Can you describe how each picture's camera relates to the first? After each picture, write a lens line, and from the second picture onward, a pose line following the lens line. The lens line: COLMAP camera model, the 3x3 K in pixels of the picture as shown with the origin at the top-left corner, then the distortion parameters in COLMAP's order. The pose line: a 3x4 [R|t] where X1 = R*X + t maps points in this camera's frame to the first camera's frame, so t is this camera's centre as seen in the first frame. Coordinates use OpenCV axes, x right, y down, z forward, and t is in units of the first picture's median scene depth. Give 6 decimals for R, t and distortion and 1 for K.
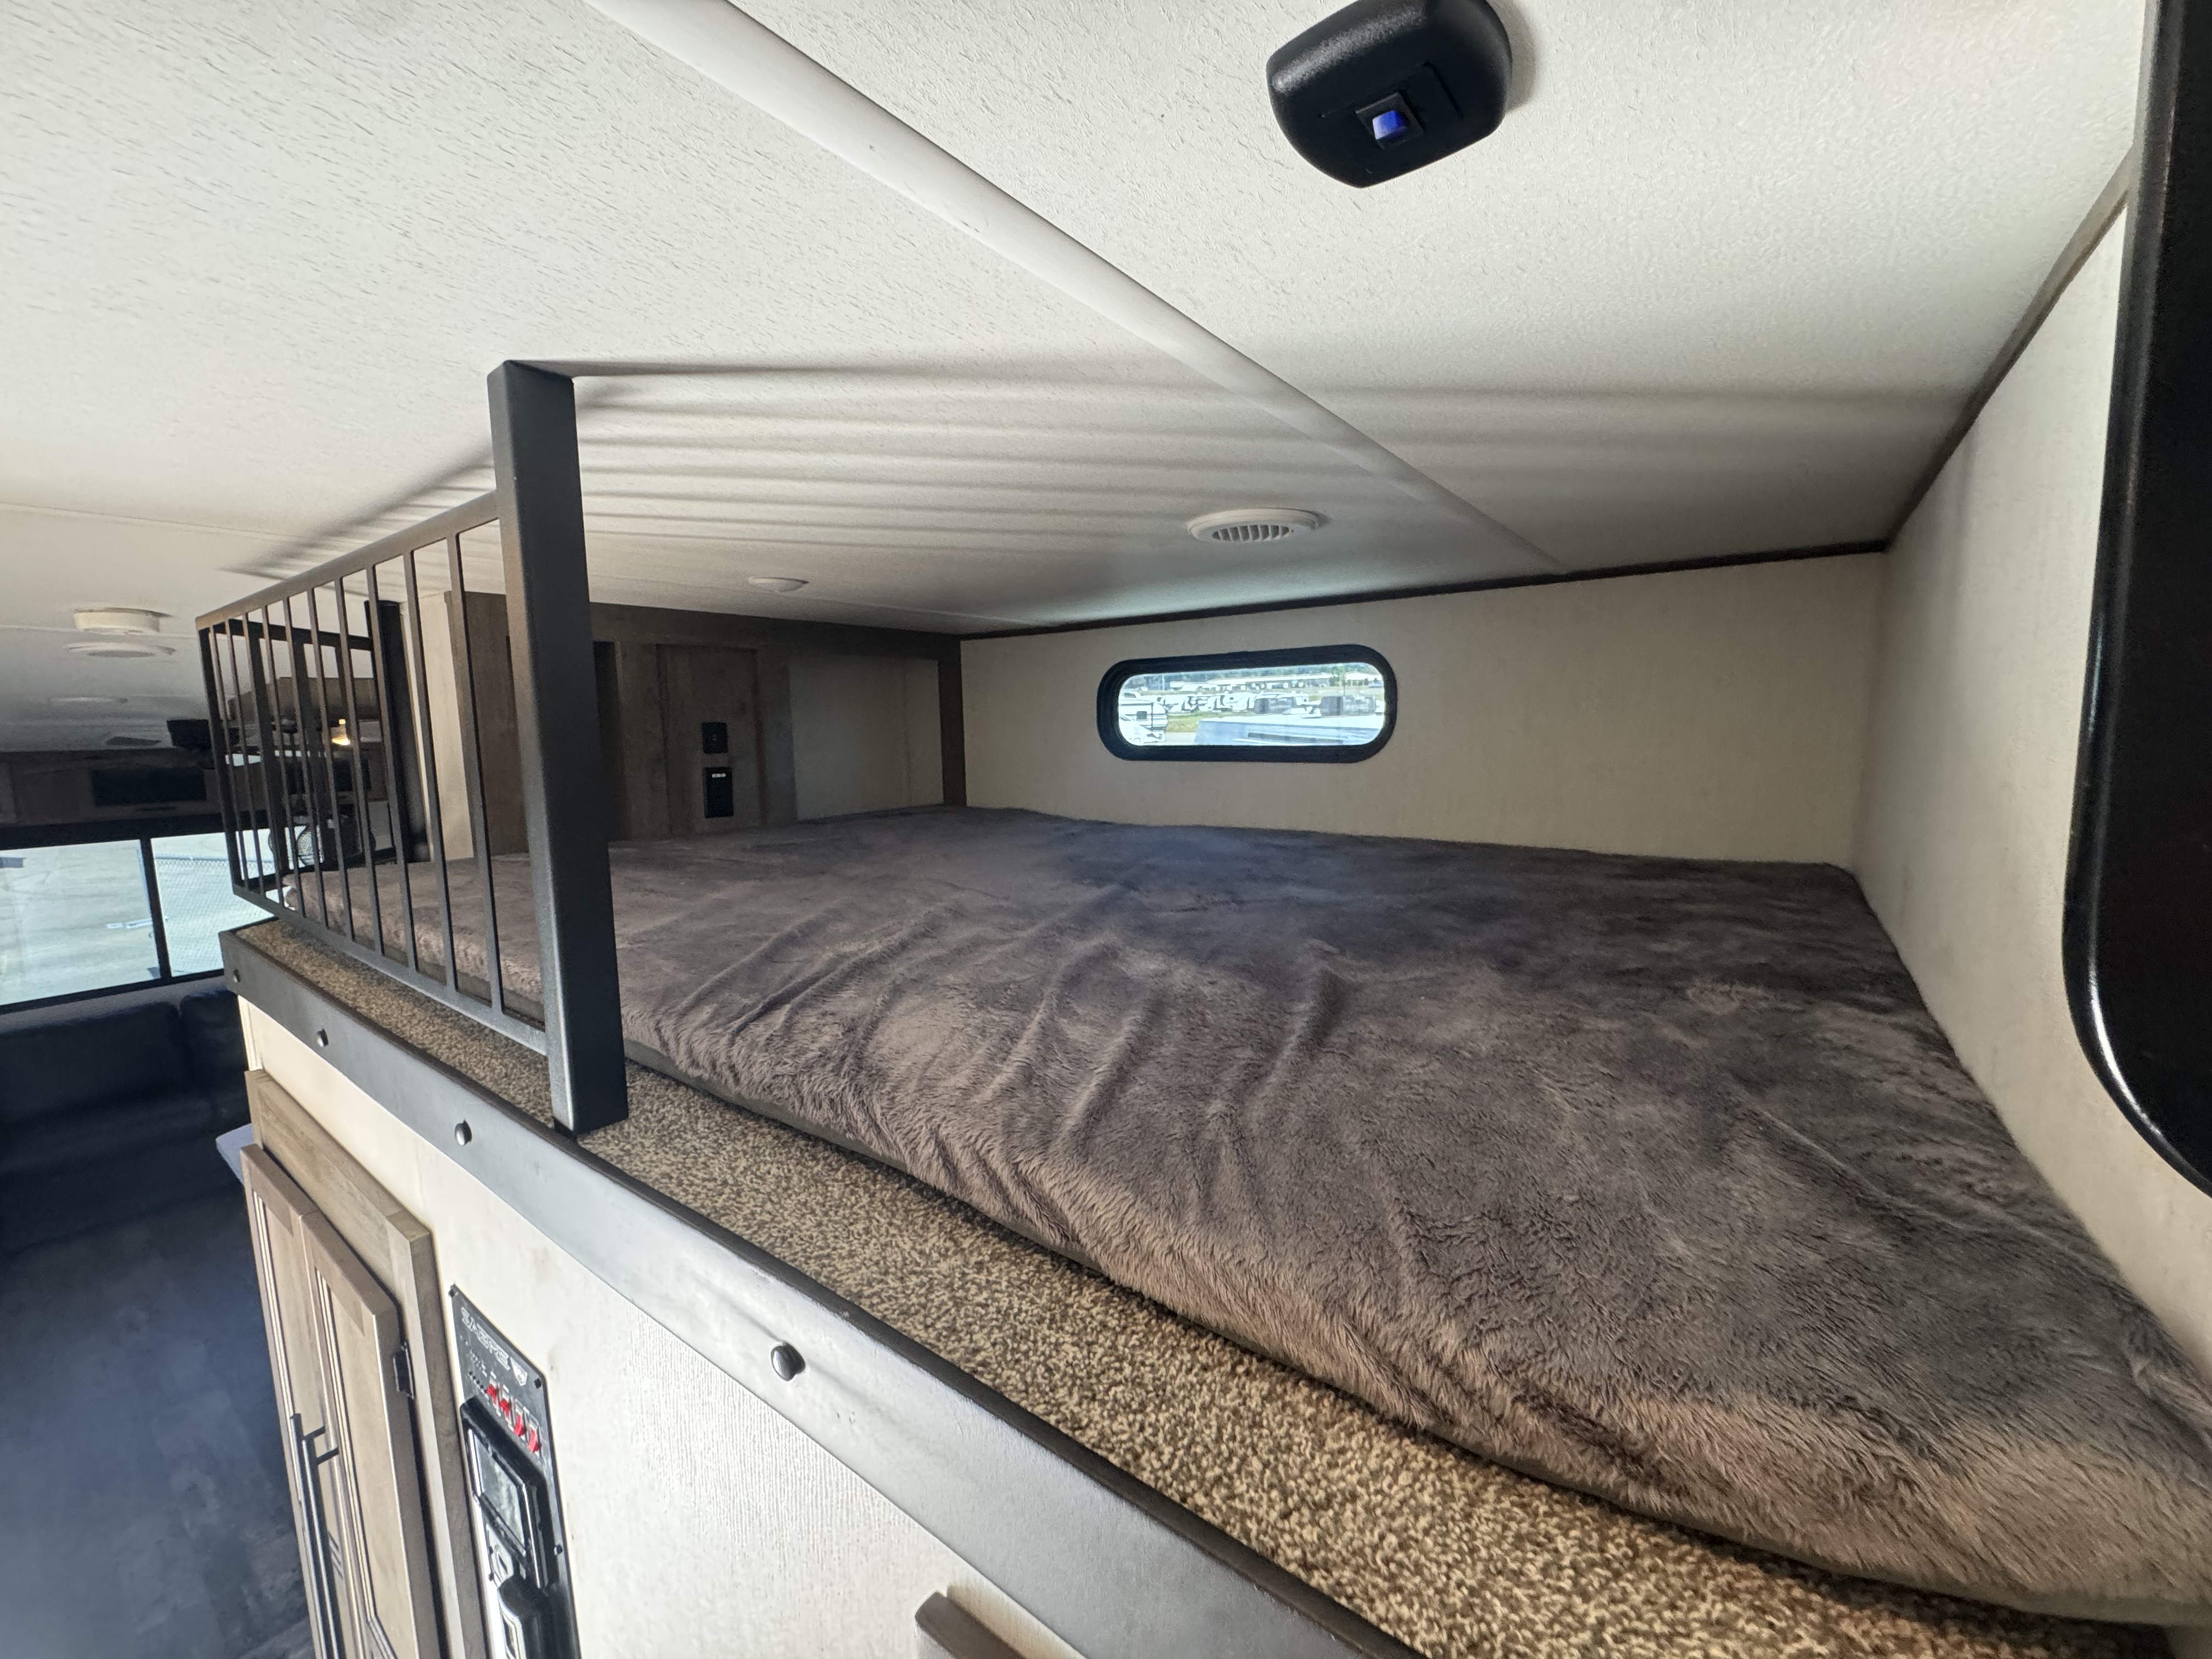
lens RADIAL K [[877.5, 0, 1106.0], [0, 877.5, 829.5], [0, 0, 1]] dist [-0.003762, -0.000380]
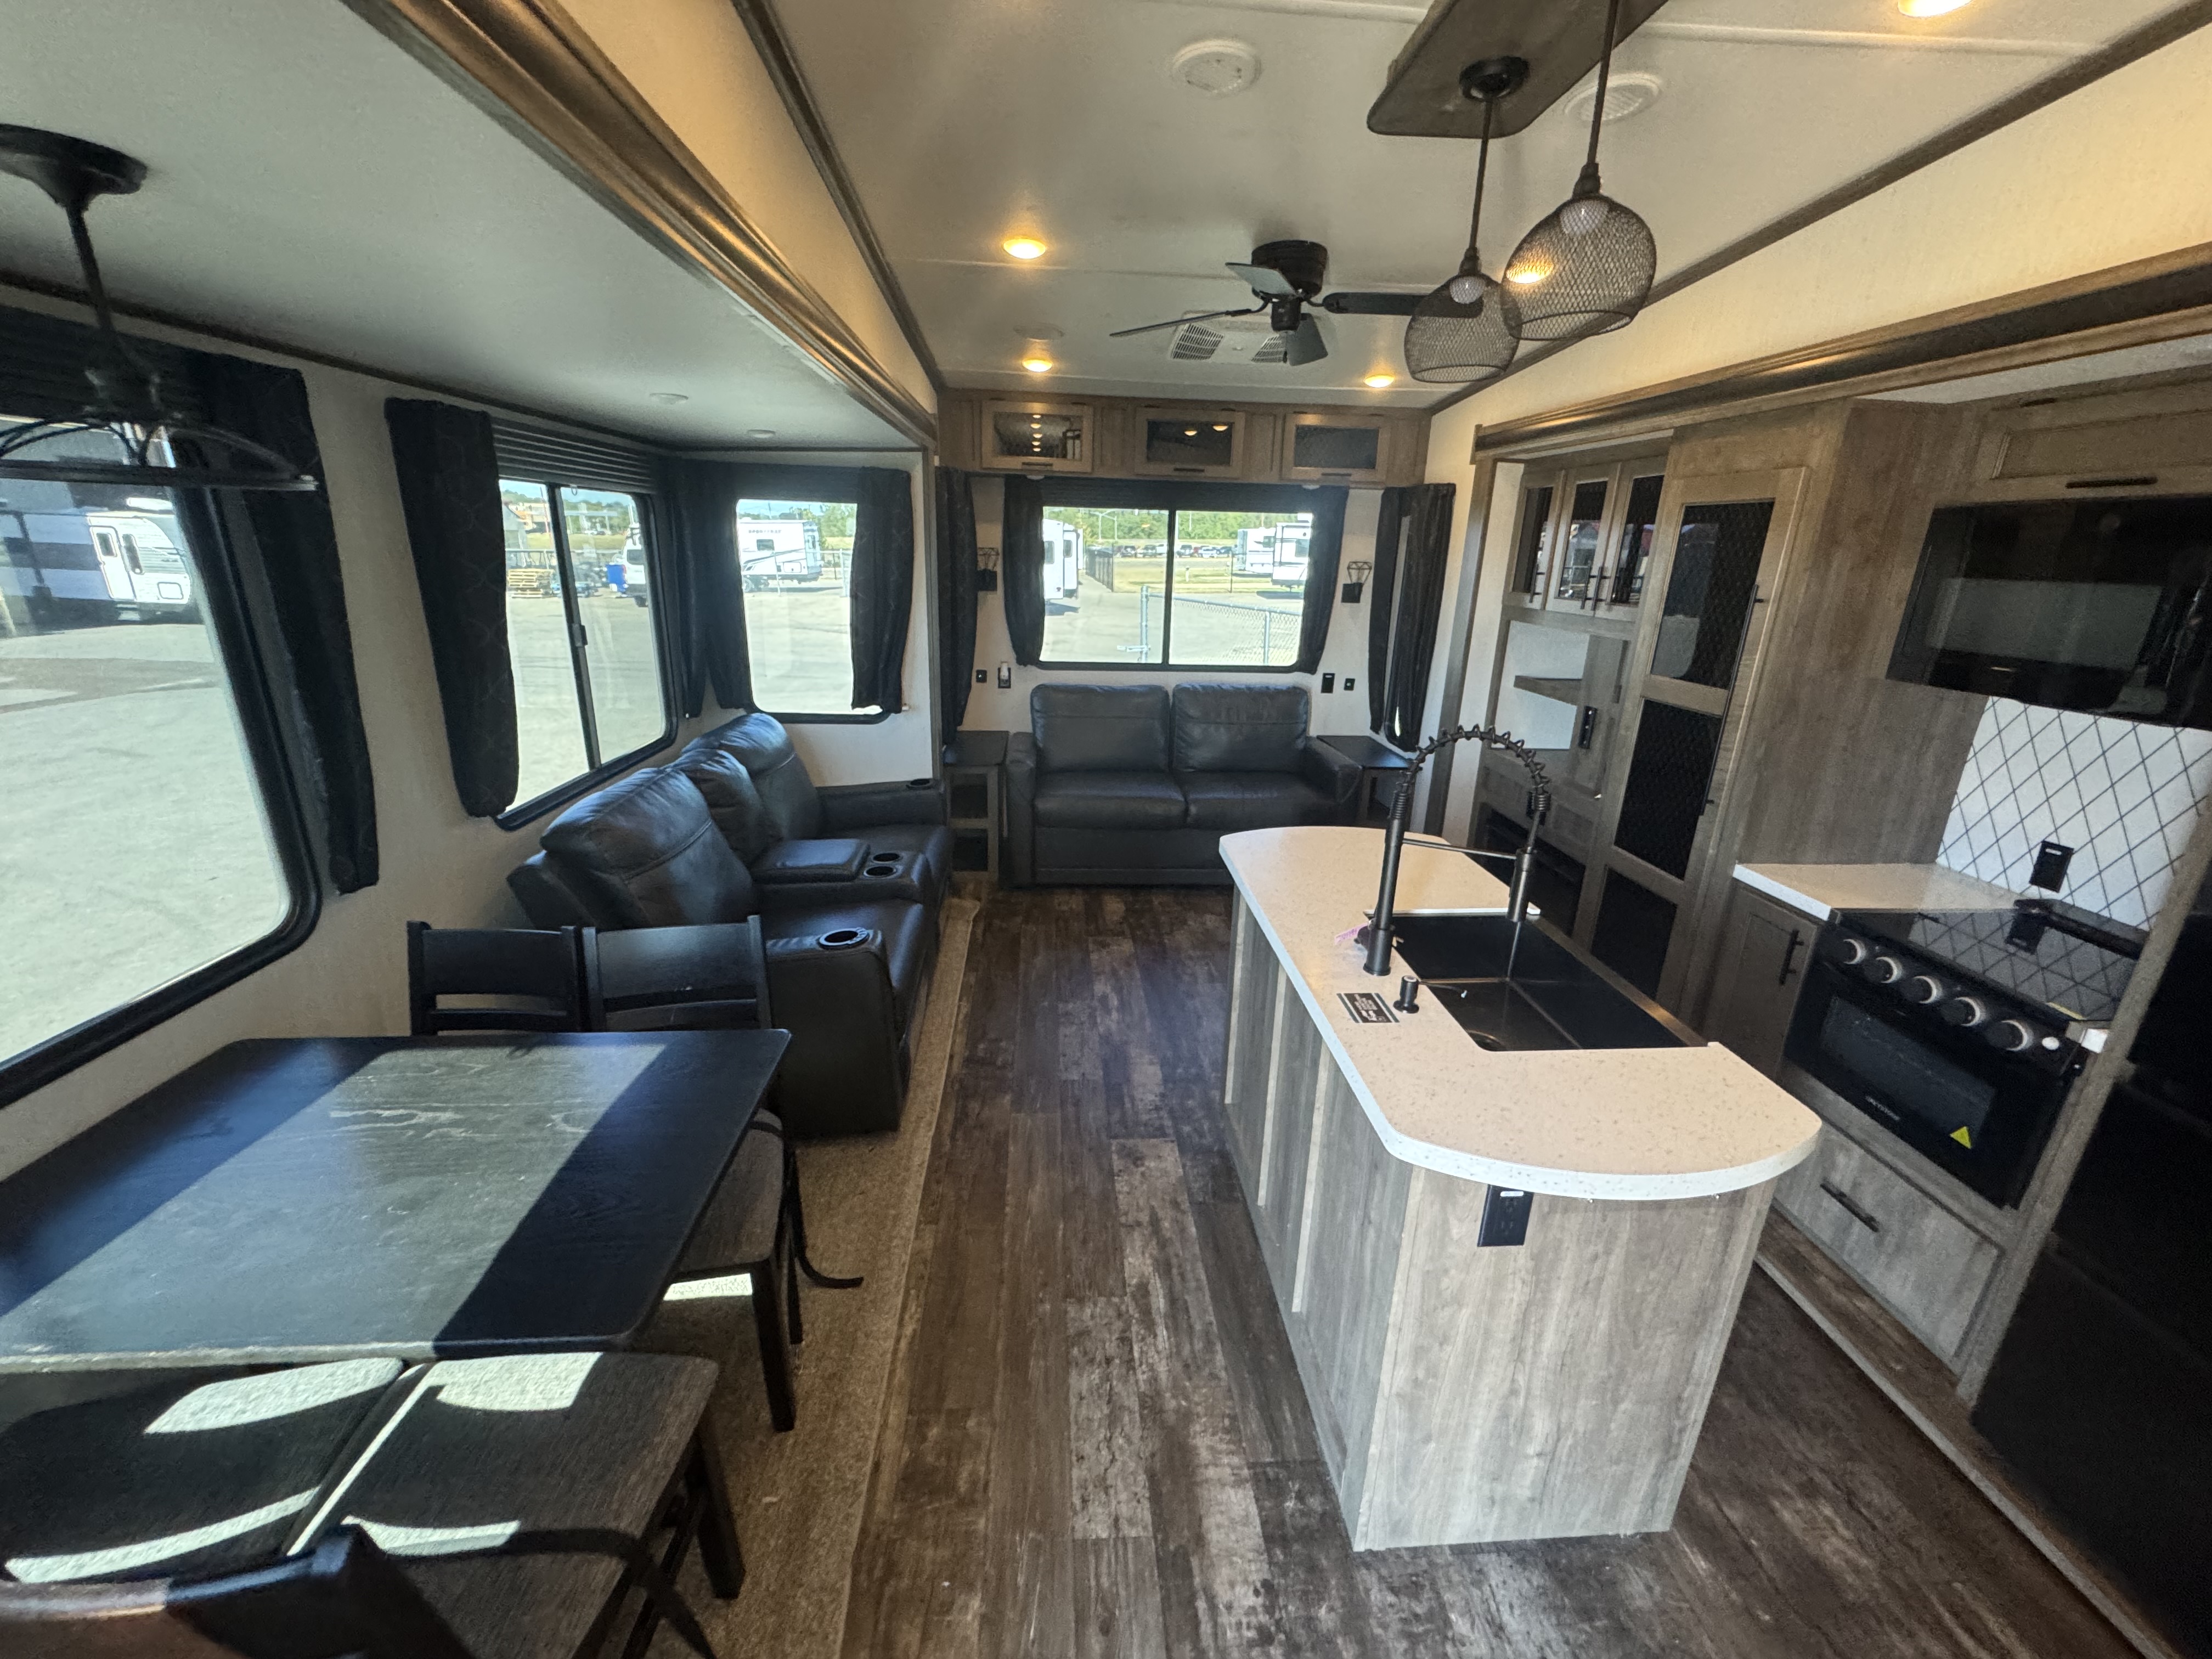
lens RADIAL K [[877.5, 0, 1106.0], [0, 877.5, 829.5], [0, 0, 1]] dist [-0.003762, -0.000380]
pose [[0.644669, 0.265822, -0.716757, -0.500601], [-0.126853, 0.961796, 0.242604, 0.163070], [0.753863, -0.065476, 0.653761, 0.403632]]
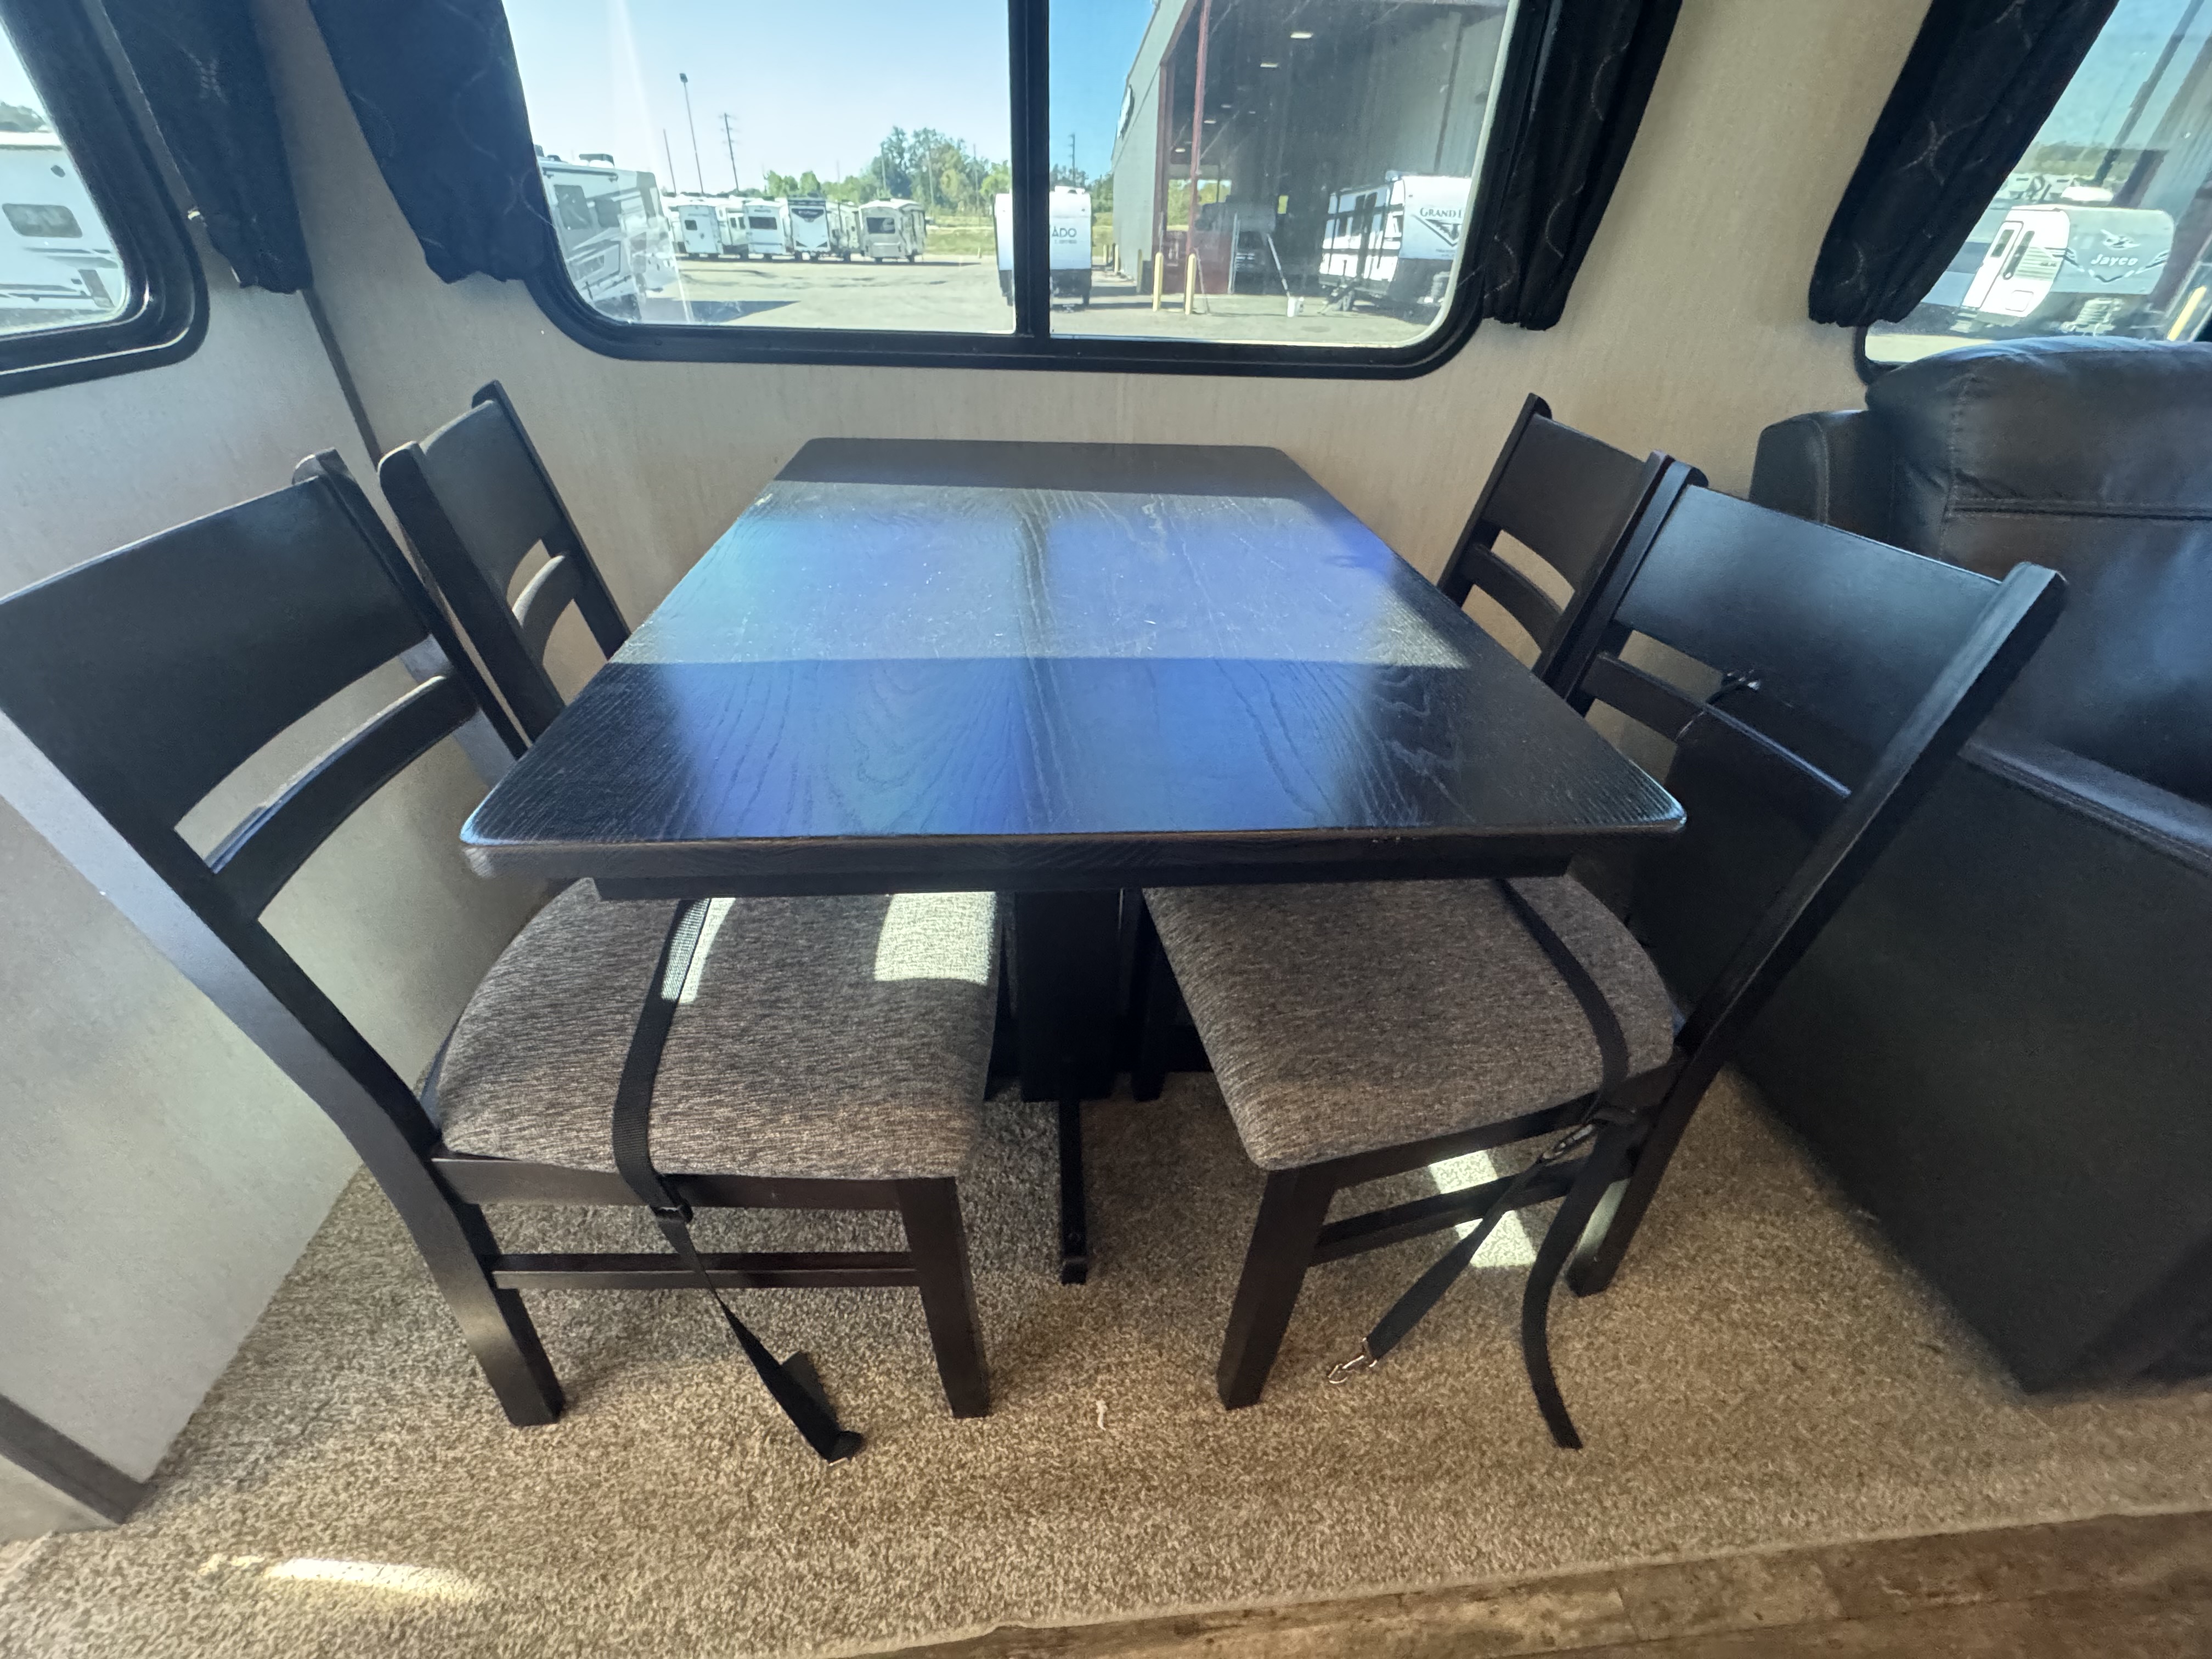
lens RADIAL K [[877.5, 0, 1106.0], [0, 877.5, 829.5], [0, 0, 1]] dist [-0.003762, -0.000380]
pose [[-0.752654, 0.376565, -0.540103, -0.757826], [-0.099264, 0.746033, 0.658469, 0.311702], [0.650891, 0.549212, -0.524125, 0.581943]]
